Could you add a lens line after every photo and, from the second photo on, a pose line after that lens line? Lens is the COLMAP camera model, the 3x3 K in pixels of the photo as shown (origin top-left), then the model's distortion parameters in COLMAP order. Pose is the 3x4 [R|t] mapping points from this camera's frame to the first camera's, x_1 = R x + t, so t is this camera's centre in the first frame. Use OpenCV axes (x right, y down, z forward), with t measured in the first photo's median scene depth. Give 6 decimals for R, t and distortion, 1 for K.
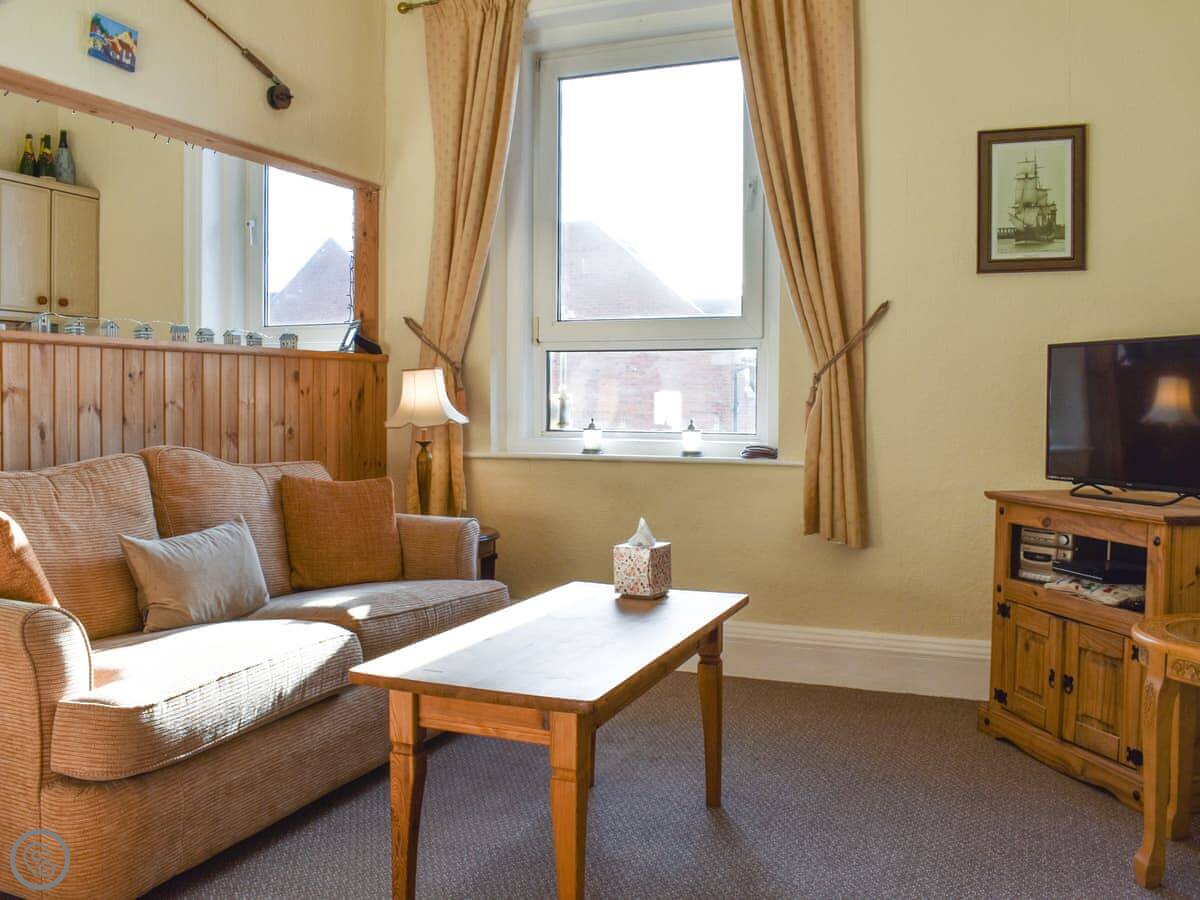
lens RADIAL K [[1052.4, 0, 571.4], [0, 1052.4, 447.6], [0, 0, 1]] dist [-0.093894, 0.003763]
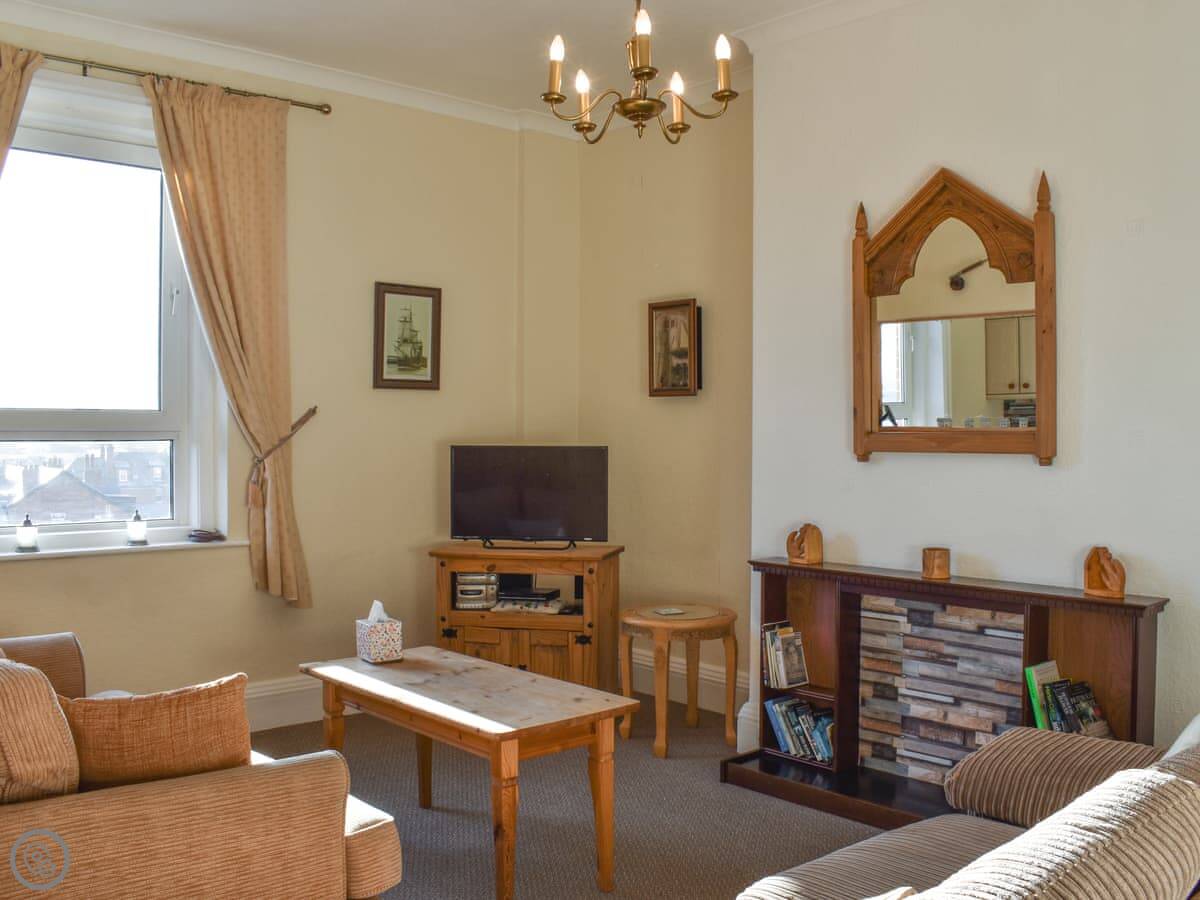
lens RADIAL K [[1104.8, 0, 597.4], [0, 1104.8, 441.1], [0, 0, 1]] dist [-0.054604, 0.007259]
pose [[0.427110, -0.012573, 0.904112, -0.793887], [0.039875, 0.999192, -0.004941, -0.084441], [-0.903320, 0.038162, 0.427267, 0.140242]]
